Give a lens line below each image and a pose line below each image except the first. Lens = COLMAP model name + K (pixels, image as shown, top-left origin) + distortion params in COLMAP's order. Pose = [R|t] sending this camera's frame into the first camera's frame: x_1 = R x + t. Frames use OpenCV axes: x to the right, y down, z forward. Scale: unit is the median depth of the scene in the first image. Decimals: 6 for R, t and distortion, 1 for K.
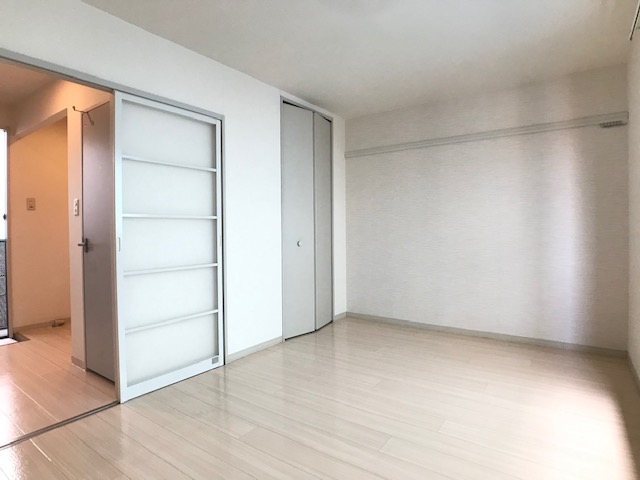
lens RADIAL K [[370.1, 0, 320.0], [0, 370.1, 240.0], [0, 0, 1]] dist [0.000812, 0.002351]
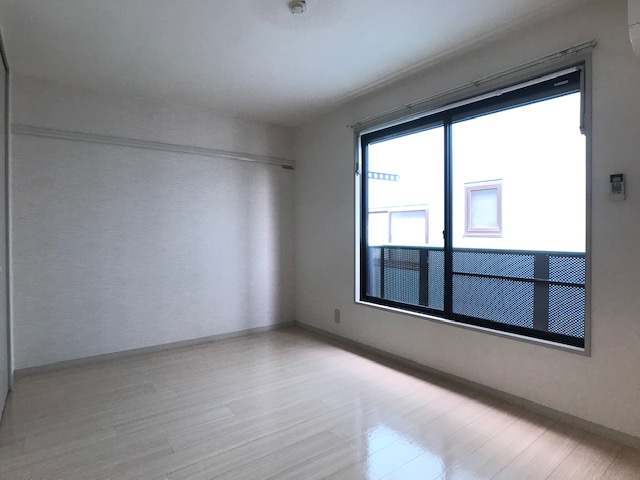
lens RADIAL K [[370.1, 0, 320.0], [0, 370.1, 240.0], [0, 0, 1]] dist [0.000812, 0.002351]
pose [[0.304881, -0.007131, 0.952364, -0.519686], [0.041462, 0.999123, -0.005792, -0.011330], [-0.951487, 0.041252, 0.304910, 0.415849]]
